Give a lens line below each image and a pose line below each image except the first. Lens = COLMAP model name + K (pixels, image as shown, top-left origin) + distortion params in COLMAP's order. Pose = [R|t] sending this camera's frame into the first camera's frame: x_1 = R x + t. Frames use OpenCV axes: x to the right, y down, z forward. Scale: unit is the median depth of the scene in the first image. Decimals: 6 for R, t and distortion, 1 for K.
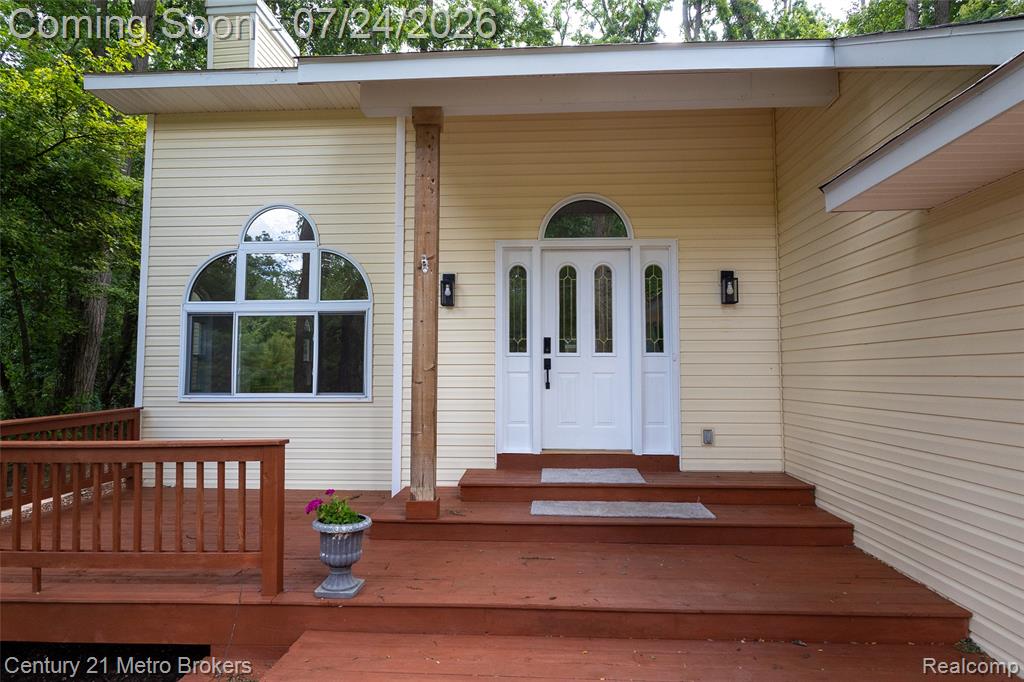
lens RADIAL K [[576.4, 0, 510.7], [0, 576.4, 344.3], [0, 0, 1]] dist [-0.003180, -0.002334]
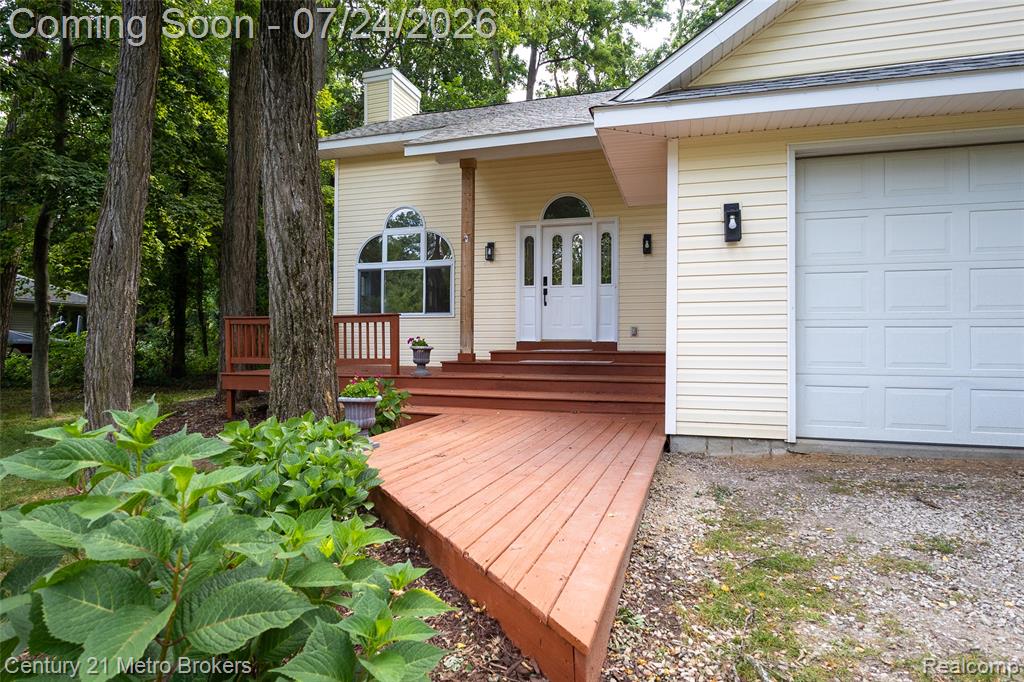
lens RADIAL K [[576.4, 0, 506.9], [0, 576.4, 335.4], [0, 0, 1]] dist [-0.003180, -0.002334]
pose [[0.969968, -0.000425, -0.243230, 0.376164], [0.011354, 0.998988, 0.043531, 0.088806], [0.242966, -0.044985, 0.968991, -0.736255]]
